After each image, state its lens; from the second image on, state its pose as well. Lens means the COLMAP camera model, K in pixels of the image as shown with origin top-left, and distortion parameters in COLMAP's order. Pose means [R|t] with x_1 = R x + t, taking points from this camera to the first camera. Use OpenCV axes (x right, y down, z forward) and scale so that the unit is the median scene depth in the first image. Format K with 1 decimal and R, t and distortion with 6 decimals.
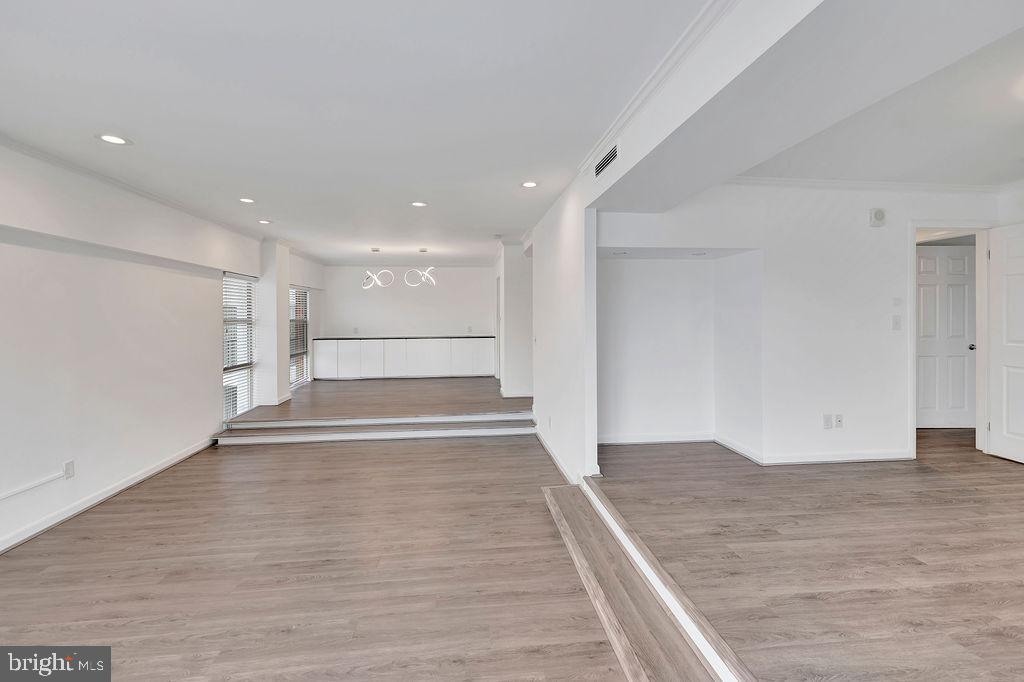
lens RADIAL K [[450.5, 0, 512.2], [0, 450.5, 319.7], [0, 0, 1]] dist [0.013230, -0.001477]
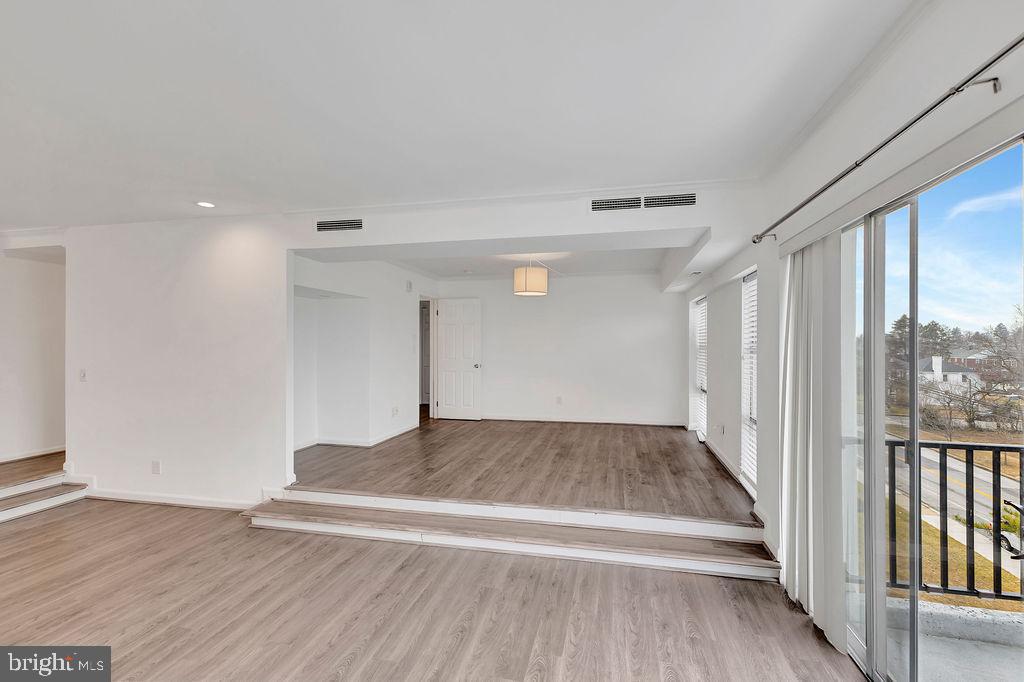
lens RADIAL K [[450.5, 0, 513.6], [0, 450.5, 343.7], [0, 0, 1]] dist [0.013230, -0.001477]
pose [[0.335452, 0.005903, 0.942039, -0.888612], [0.001630, 0.999975, -0.006846, -0.002447], [-0.942056, 0.003832, 0.335434, 0.102739]]
